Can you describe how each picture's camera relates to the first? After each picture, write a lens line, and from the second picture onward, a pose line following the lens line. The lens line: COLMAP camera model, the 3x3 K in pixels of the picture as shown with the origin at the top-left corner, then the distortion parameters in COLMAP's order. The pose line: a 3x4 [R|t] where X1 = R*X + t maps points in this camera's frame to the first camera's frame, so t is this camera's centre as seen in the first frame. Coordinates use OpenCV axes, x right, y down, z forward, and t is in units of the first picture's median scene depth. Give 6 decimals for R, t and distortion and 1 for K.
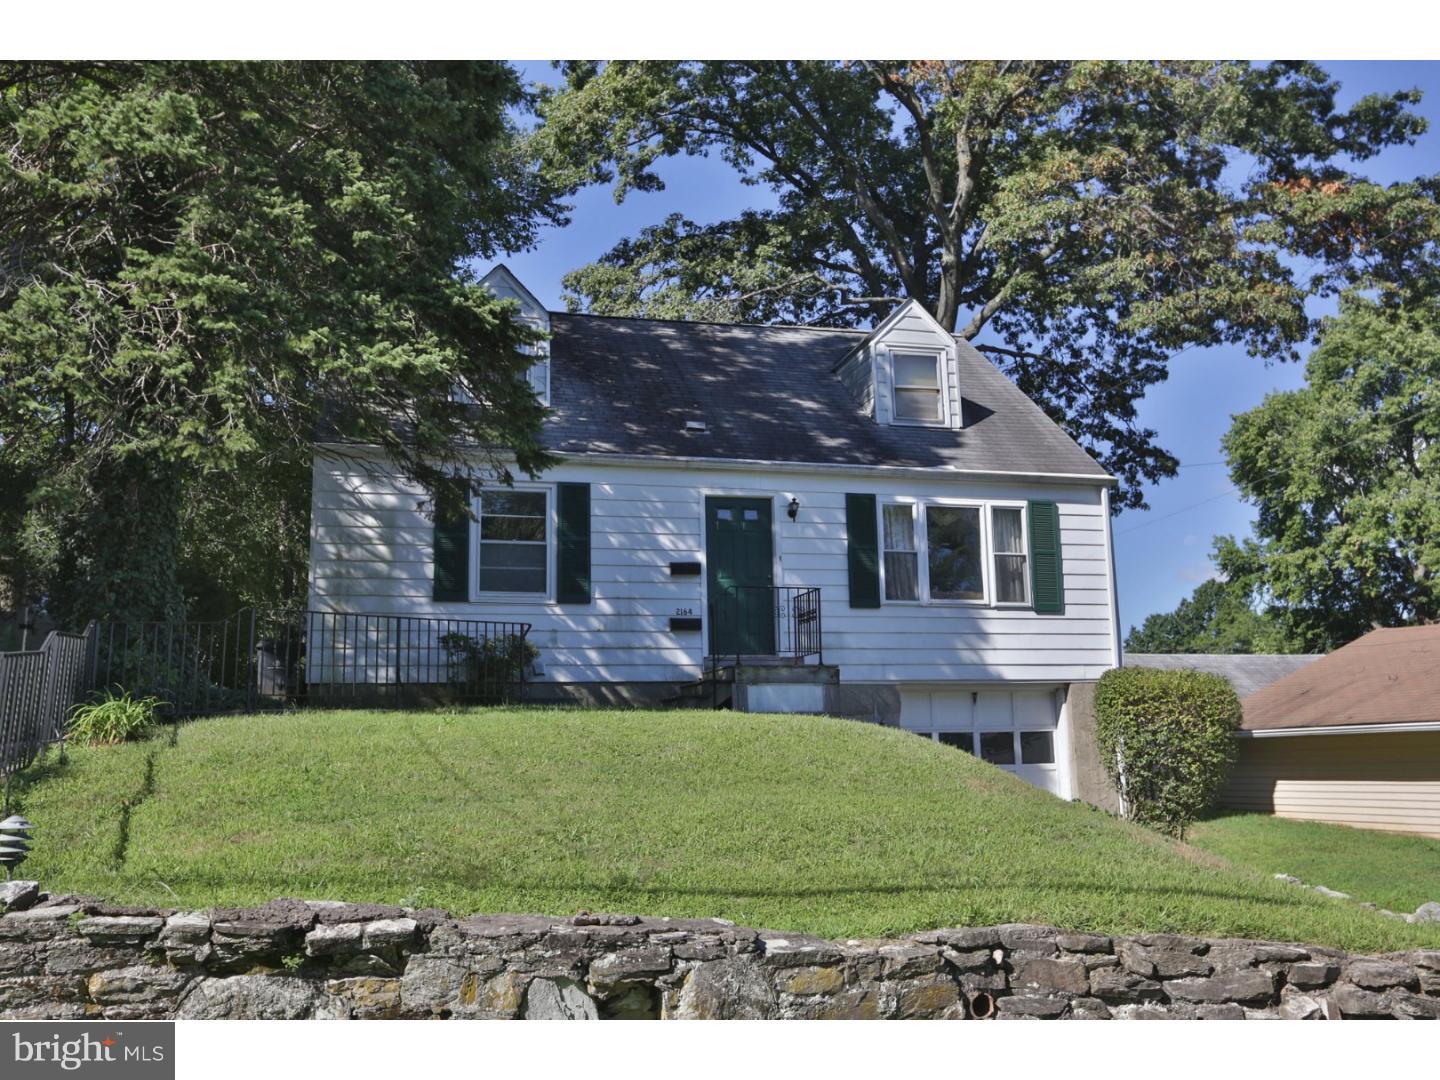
lens RADIAL K [[1288.4, 0, 721.0], [0, 1288.4, 535.6], [0, 0, 1]] dist [0.049217, 0.000631]
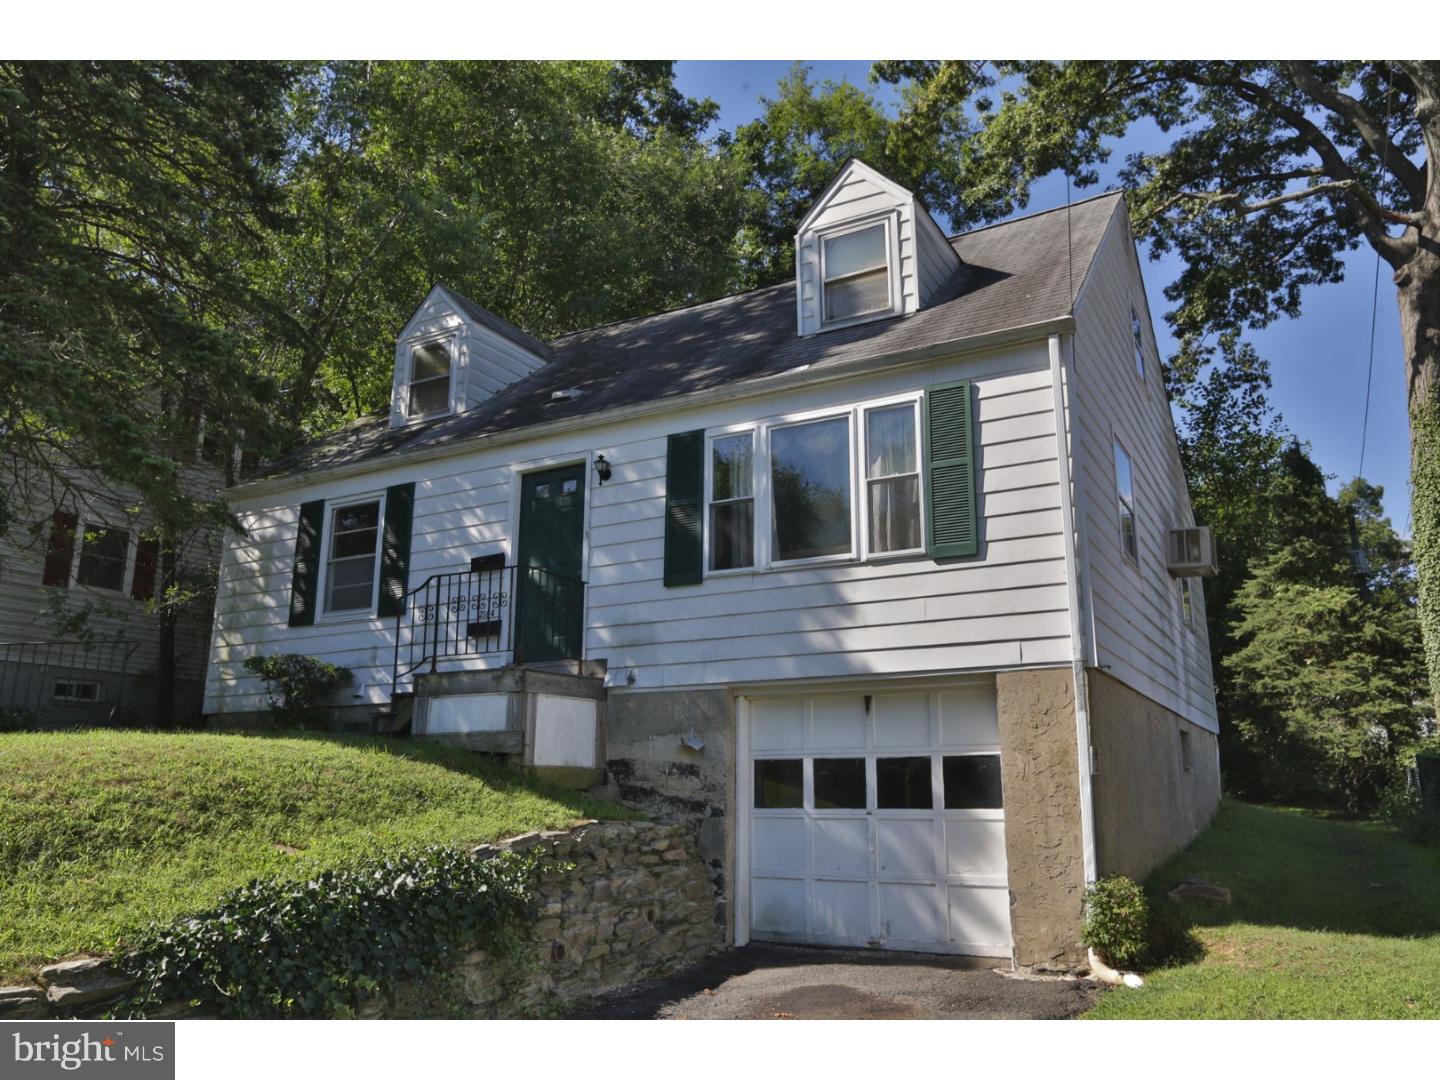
lens RADIAL K [[1062.4, 0, 721.1], [0, 1062.4, 544.3], [0, 0, 1]] dist [-0.031768, 0.001600]
pose [[0.732443, -0.137895, -0.666717, 0.526418], [0.108450, 0.990401, -0.085700, 0.086438], [0.672135, -0.009535, 0.740367, 0.572696]]
